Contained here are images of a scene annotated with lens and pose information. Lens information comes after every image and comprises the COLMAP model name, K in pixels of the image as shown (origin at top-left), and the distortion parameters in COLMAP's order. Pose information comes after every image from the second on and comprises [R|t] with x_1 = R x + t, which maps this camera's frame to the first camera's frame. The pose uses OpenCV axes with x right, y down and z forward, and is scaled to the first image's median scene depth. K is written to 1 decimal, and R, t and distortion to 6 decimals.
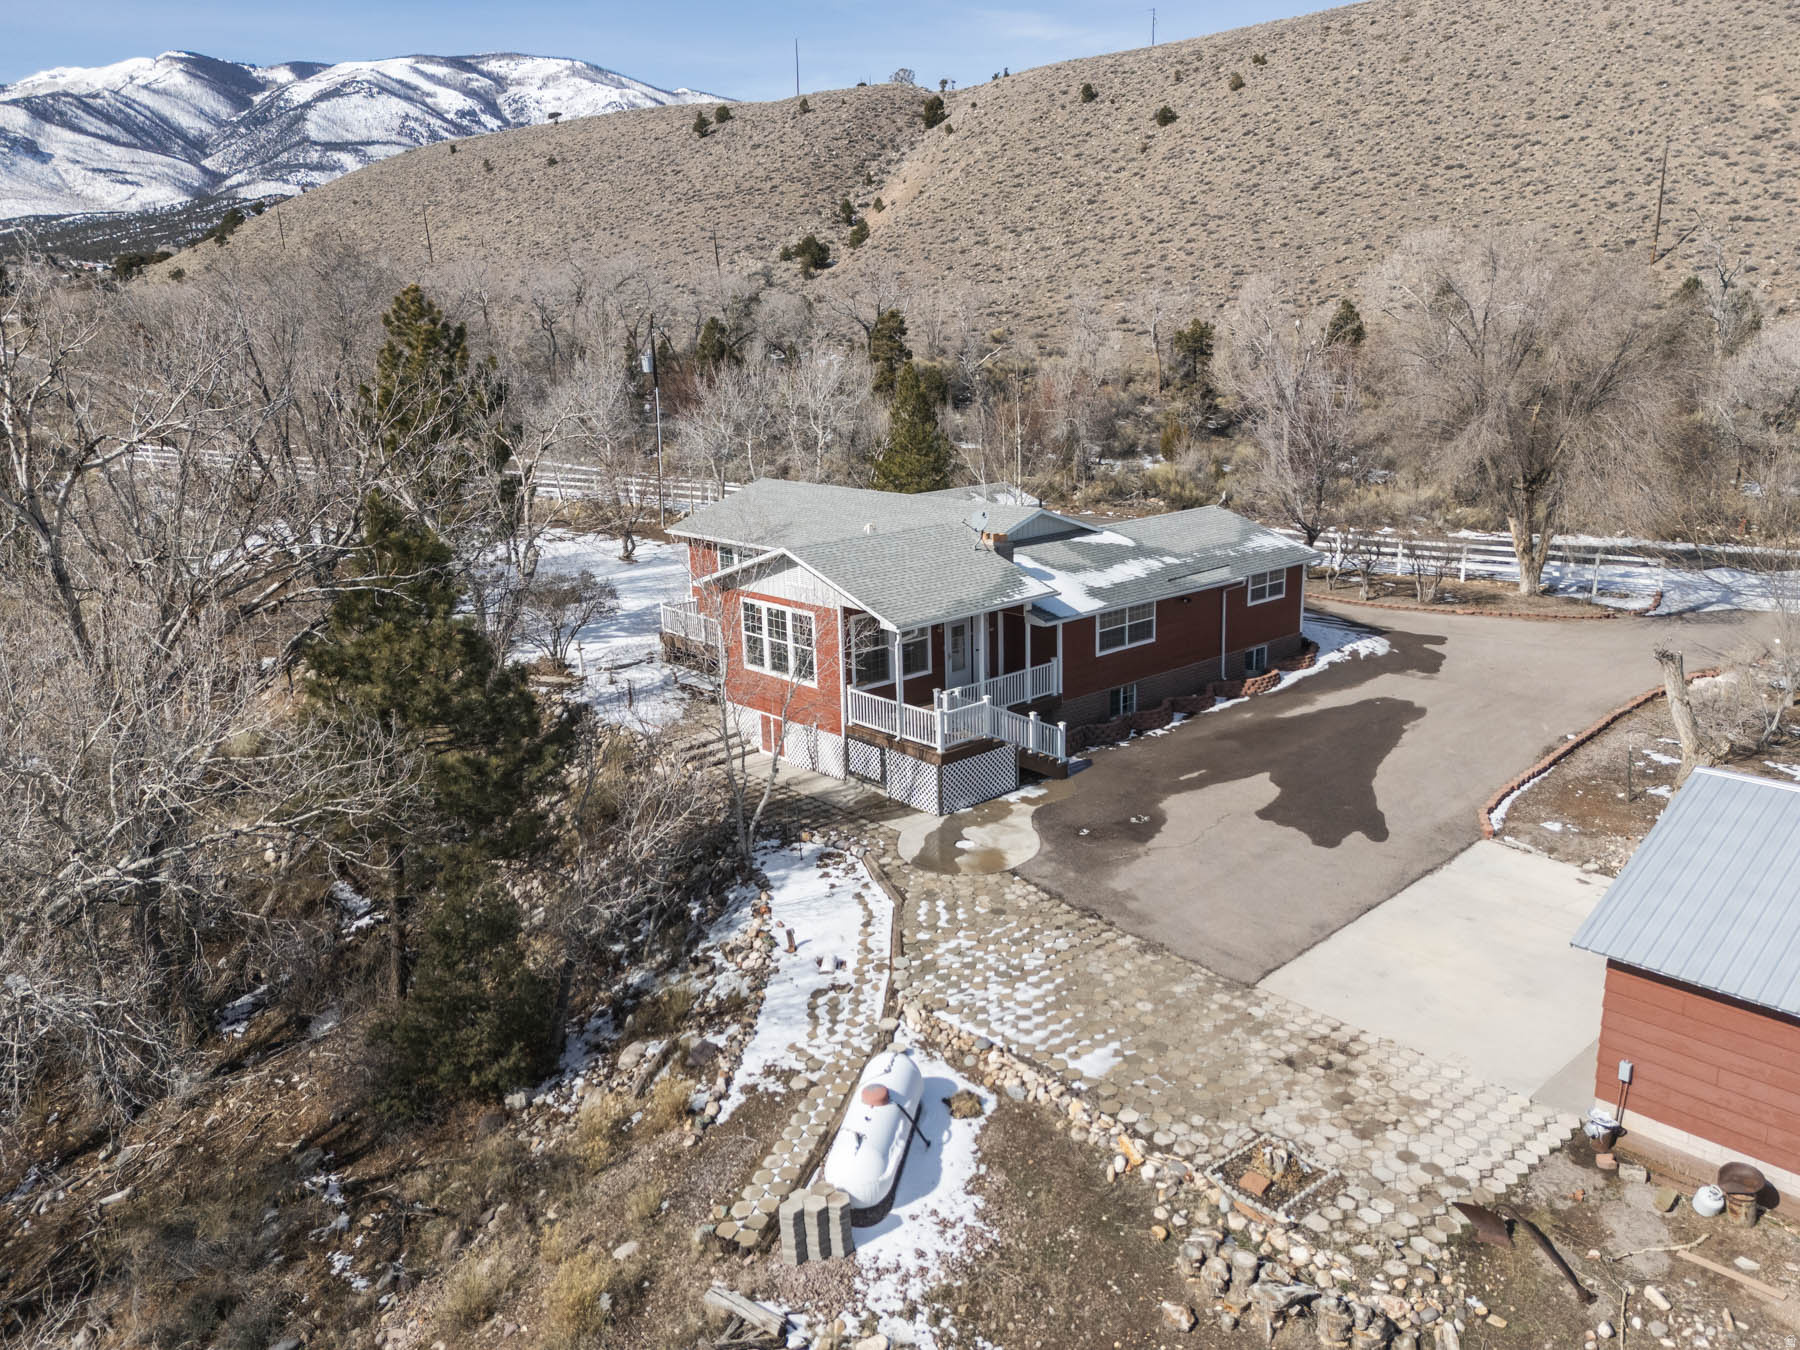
lens RADIAL K [[1266.7, 0, 897.8], [0, 1266.7, 754.5], [0, 0, 1]] dist [0.077575, -0.063745]
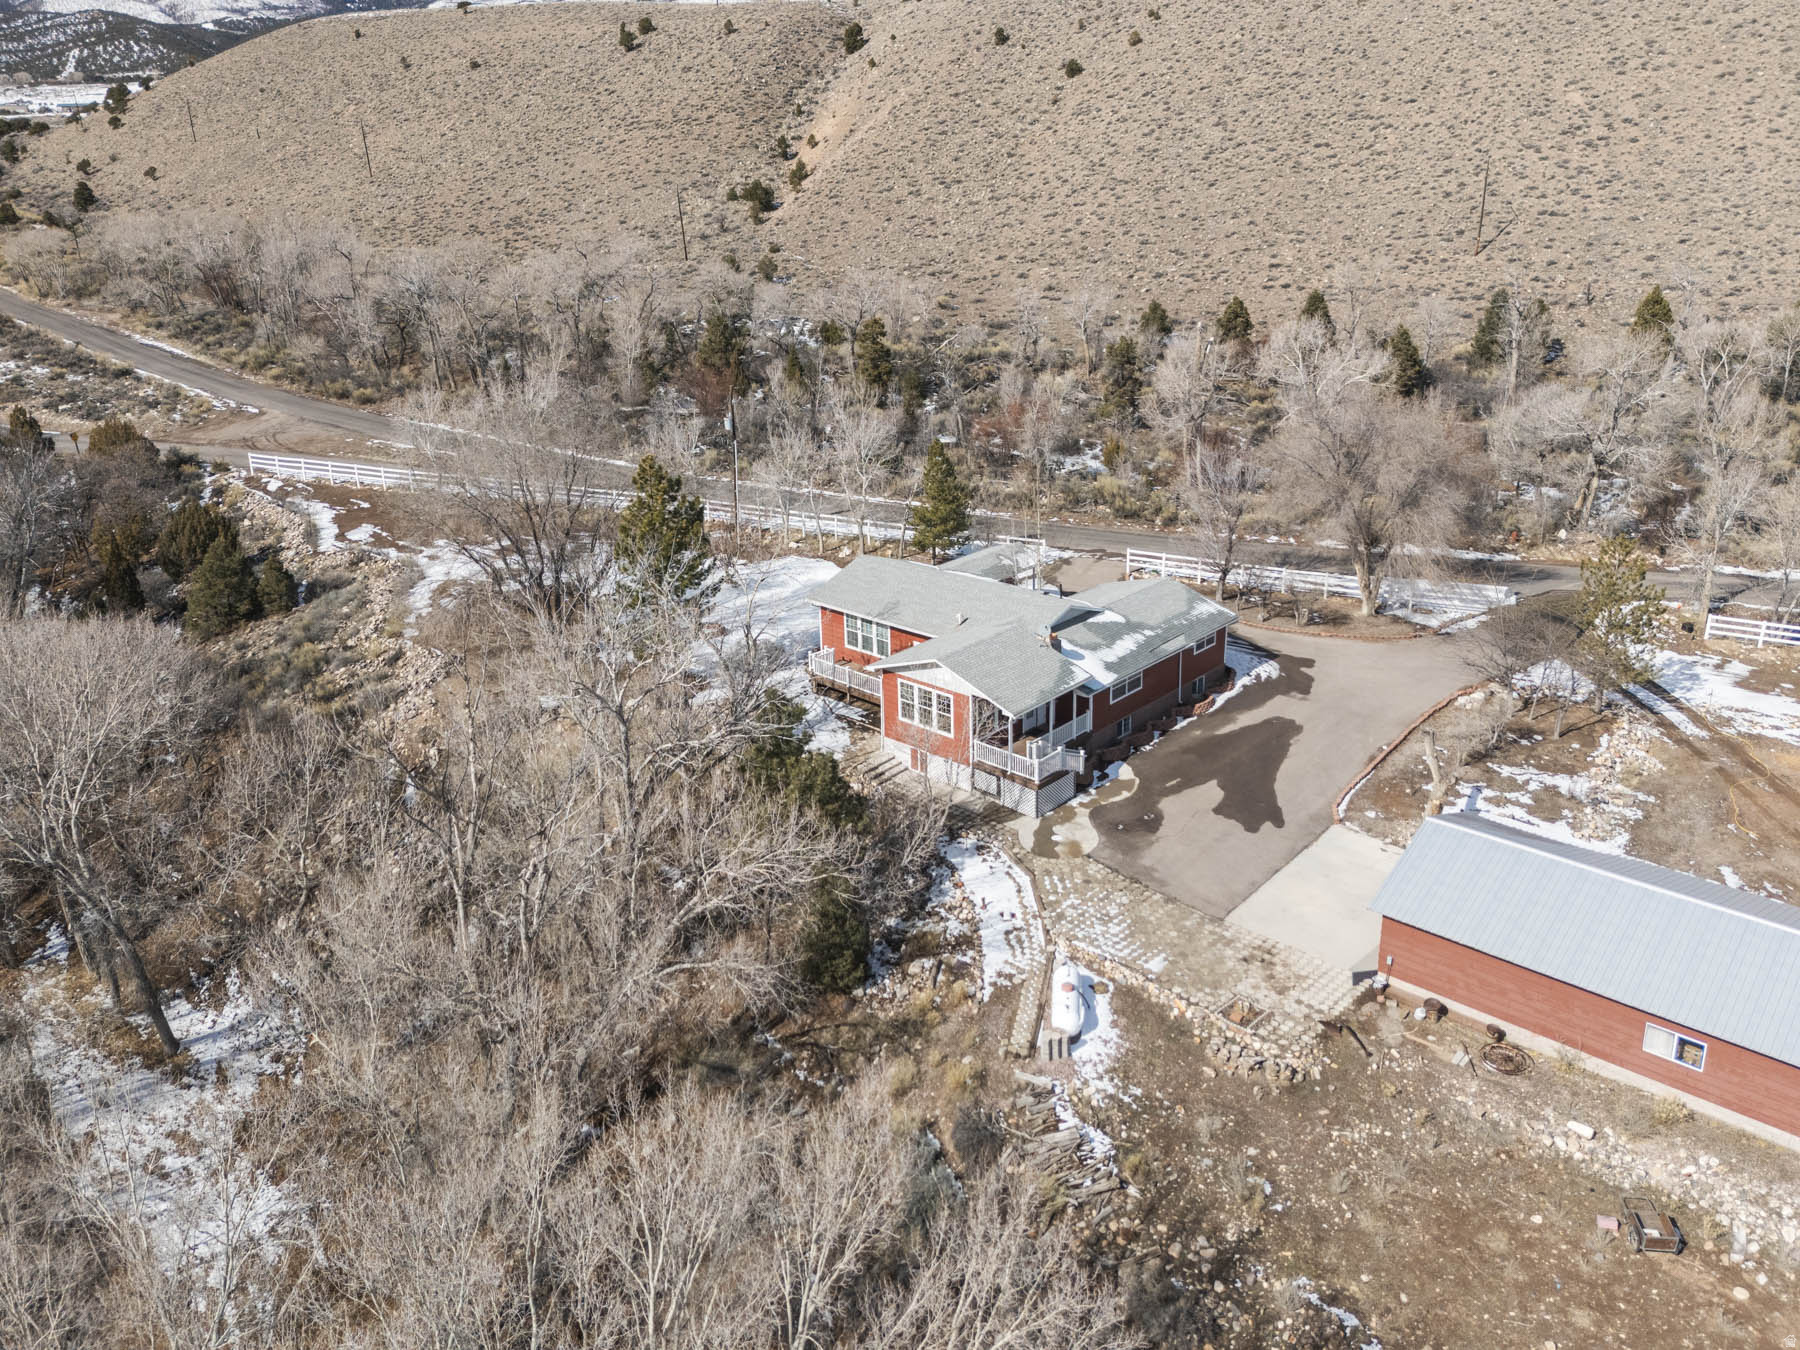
lens RADIAL K [[1410.7, 0, 858.2], [0, 1410.7, 672.2], [0, 0, 1]] dist [0.117126, -0.158141]
pose [[0.994938, -0.034037, 0.094553, -0.394009], [0.025228, 0.995361, 0.092840, -0.343205], [-0.097274, -0.089985, 0.991181, -0.908067]]
